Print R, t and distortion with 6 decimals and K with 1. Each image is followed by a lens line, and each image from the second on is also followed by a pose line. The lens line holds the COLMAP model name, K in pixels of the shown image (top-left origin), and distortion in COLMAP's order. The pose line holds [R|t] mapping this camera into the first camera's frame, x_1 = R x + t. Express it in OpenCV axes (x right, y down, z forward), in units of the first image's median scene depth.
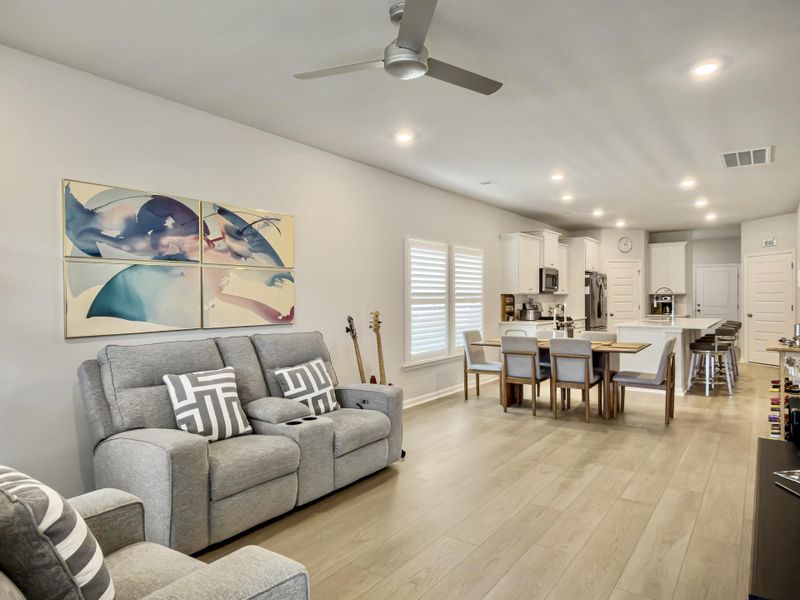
lens RADIAL K [[511.8, 0, 400.3], [0, 511.8, 301.3], [0, 0, 1]] dist [0.000976, 0.000343]
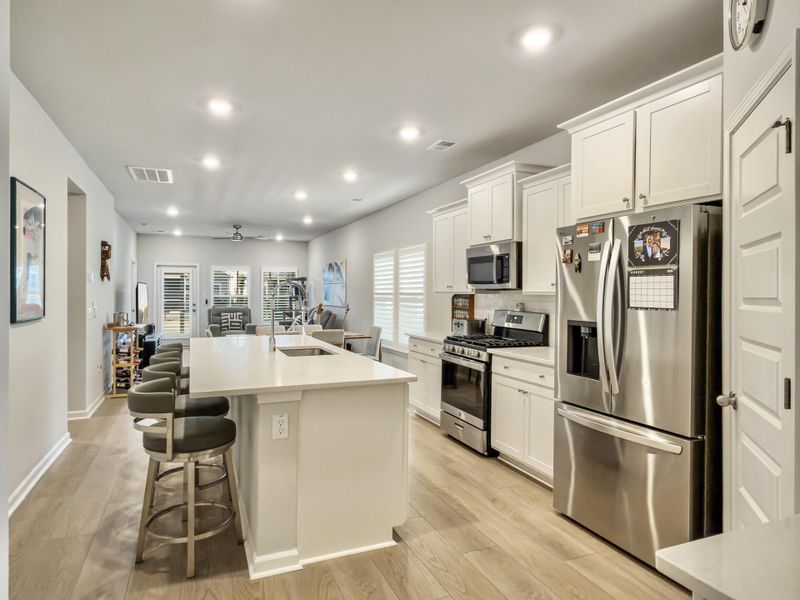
lens RADIAL K [[490.8, 0, 397.9], [0, 490.8, 290.5], [0, 0, 1]] dist [0.000878, -0.000509]
pose [[-0.526248, -0.001255, -0.850330, 1.114545], [-0.007220, 0.999969, 0.002993, -0.027148], [0.850301, 0.007714, -0.526241, 1.733280]]
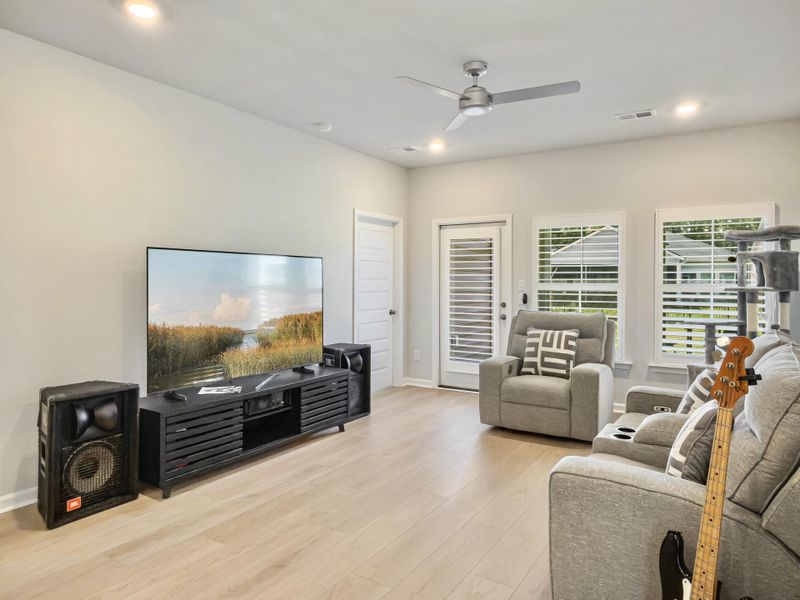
lens RADIAL K [[517.5, 0, 400.3], [0, 517.5, 282.2], [0, 0, 1]] dist [-0.001861, -0.002237]
pose [[-0.999245, 0.003674, -0.038680, 0.104403], [0.003262, 0.999938, 0.010689, -0.011282], [0.038717, 0.010555, -0.999194, 0.962515]]
